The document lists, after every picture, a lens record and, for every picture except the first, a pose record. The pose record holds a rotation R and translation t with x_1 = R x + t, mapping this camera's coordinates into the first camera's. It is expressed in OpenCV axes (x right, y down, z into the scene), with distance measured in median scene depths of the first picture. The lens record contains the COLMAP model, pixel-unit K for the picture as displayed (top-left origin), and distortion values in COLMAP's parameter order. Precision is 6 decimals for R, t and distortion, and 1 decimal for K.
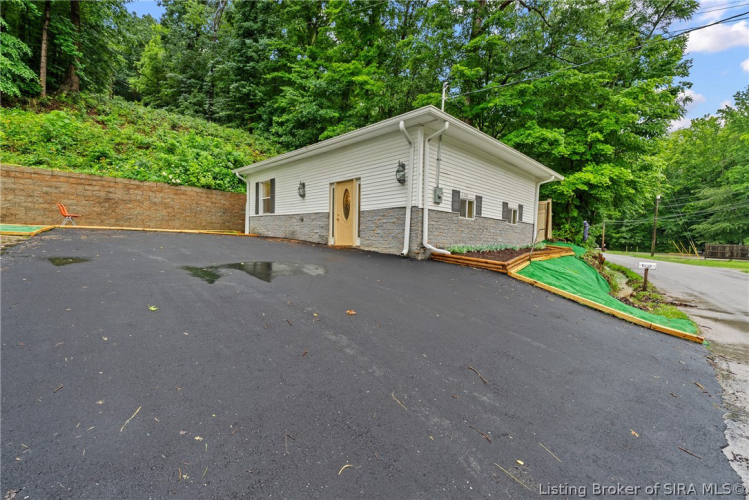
lens RADIAL K [[334.5, 0, 376.2], [0, 334.5, 249.8], [0, 0, 1]] dist [-0.003894, -0.000084]
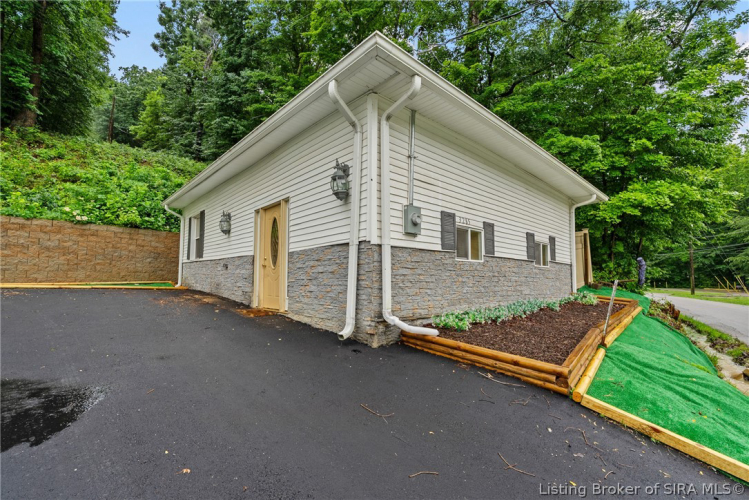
lens RADIAL K [[337.1, 0, 374.0], [0, 337.1, 248.4], [0, 0, 1]] dist [-0.001297, -0.000339]
pose [[0.999146, -0.024751, -0.033092, 0.084465], [0.020530, 0.992279, -0.122317, -0.031736], [0.035864, 0.121534, 0.991939, 0.279001]]
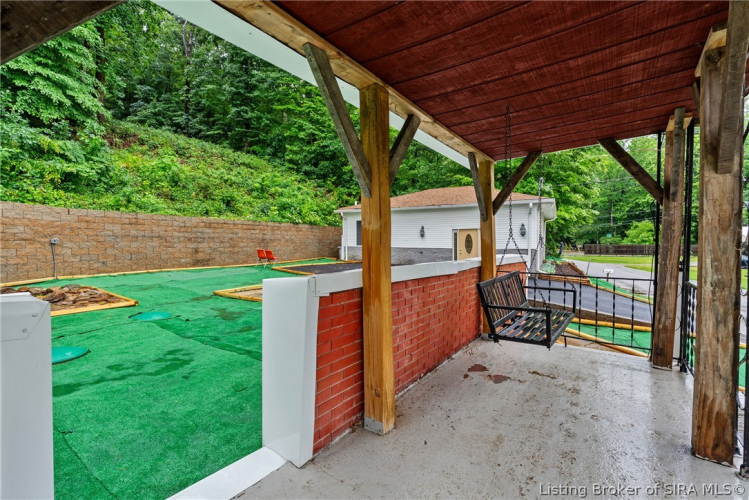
lens RADIAL K [[334.5, 0, 376.2], [0, 334.5, 249.8], [0, 0, 1]] dist [-0.003894, -0.000084]
pose [[0.958277, -0.037928, 0.283312, -0.683775], [0.037836, 0.999267, 0.005799, -0.096789], [-0.283325, 0.005162, 0.959010, -0.265829]]
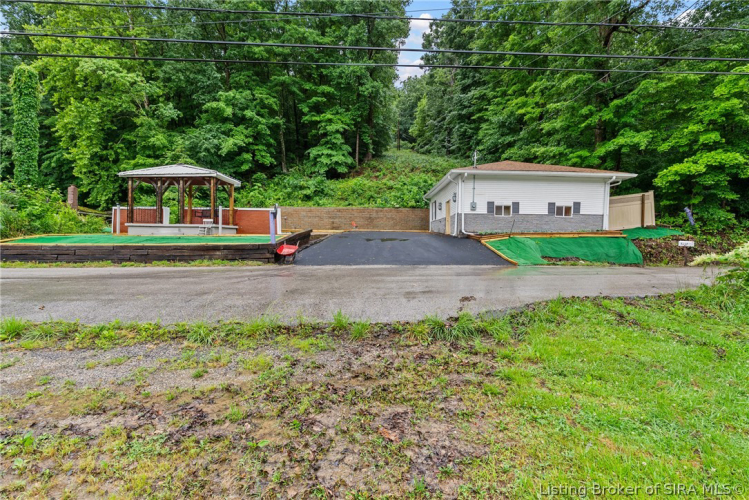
lens RADIAL K [[334.5, 0, 376.2], [0, 334.5, 249.8], [0, 0, 1]] dist [-0.003894, -0.000084]
pose [[0.713454, -0.000779, -0.700701, 0.705282], [-0.008009, 0.999925, -0.009267, 0.073161], [0.700656, 0.012224, 0.713394, -0.499408]]
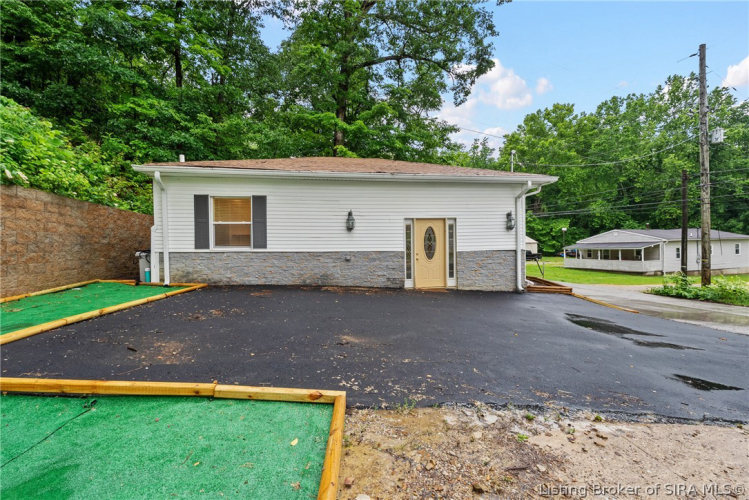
lens RADIAL K [[337.1, 0, 374.0], [0, 337.1, 248.4], [0, 0, 1]] dist [-0.001297, -0.000339]
pose [[0.580318, -0.040476, 0.813384, -0.687199], [0.049728, 0.998662, 0.014217, -0.103603], [-0.812871, 0.032198, 0.581554, 0.421259]]
